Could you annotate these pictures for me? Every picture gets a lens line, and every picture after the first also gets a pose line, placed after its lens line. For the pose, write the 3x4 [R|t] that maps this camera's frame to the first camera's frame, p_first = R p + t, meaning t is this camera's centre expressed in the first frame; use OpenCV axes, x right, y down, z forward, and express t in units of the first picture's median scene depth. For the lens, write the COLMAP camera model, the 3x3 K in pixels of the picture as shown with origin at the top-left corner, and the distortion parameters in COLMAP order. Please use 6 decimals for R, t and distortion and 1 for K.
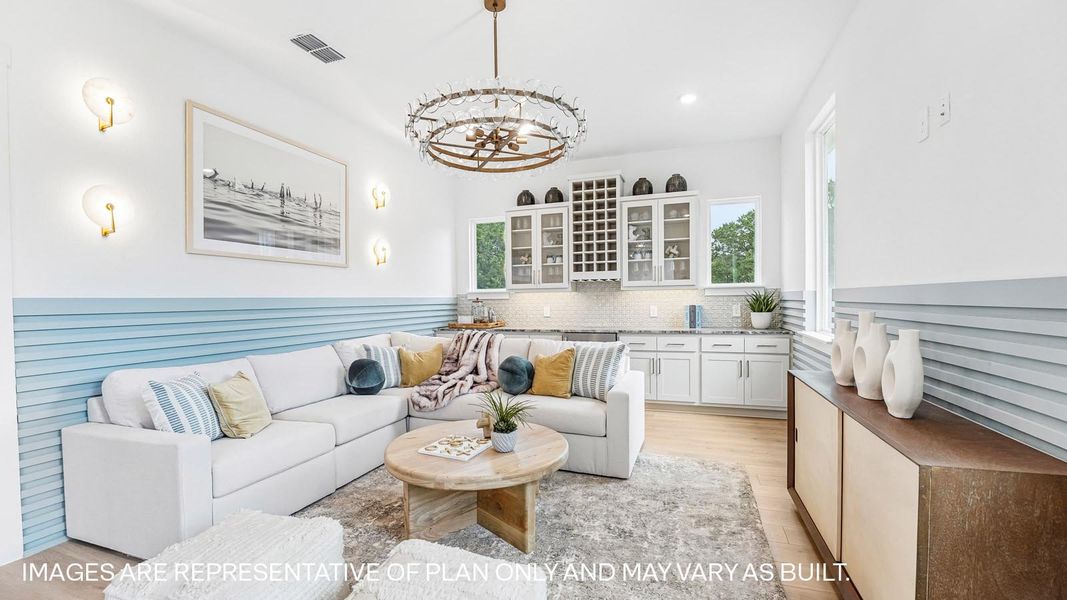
lens RADIAL K [[452.5, 0, 533.9], [0, 452.5, 307.9], [0, 0, 1]] dist [-0.012196, -0.000163]
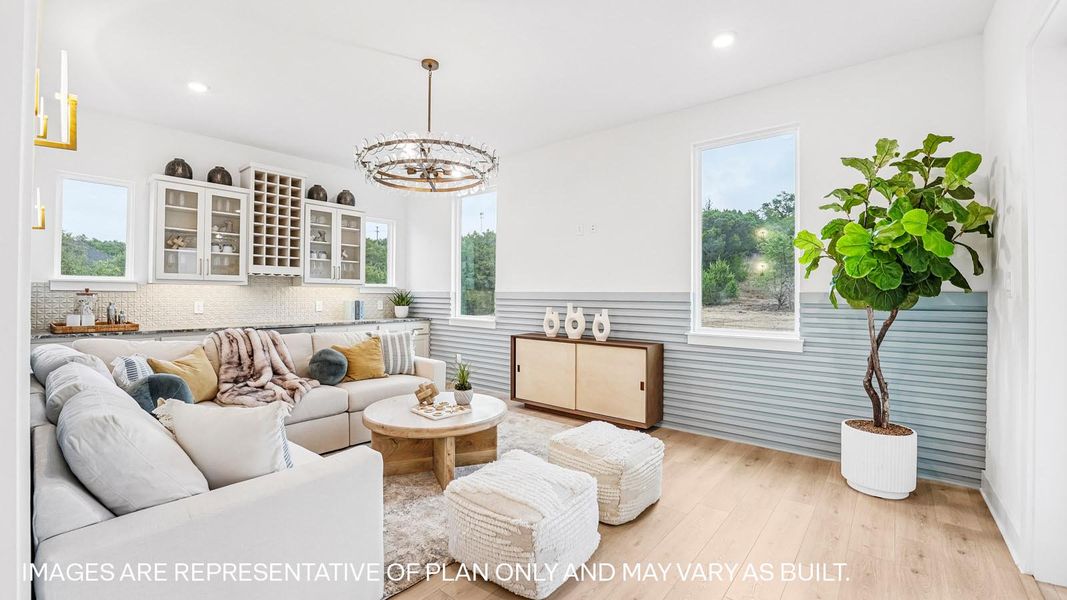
lens RADIAL K [[421.6, 0, 533.5], [0, 421.6, 300.0], [0, 0, 1]] dist [-0.046780, 0.000061]
pose [[0.330709, 0.007399, 0.943704, -0.537276], [0.006525, 0.999927, -0.010127, 0.006461], [-0.943710, 0.009506, 0.330636, 0.171028]]
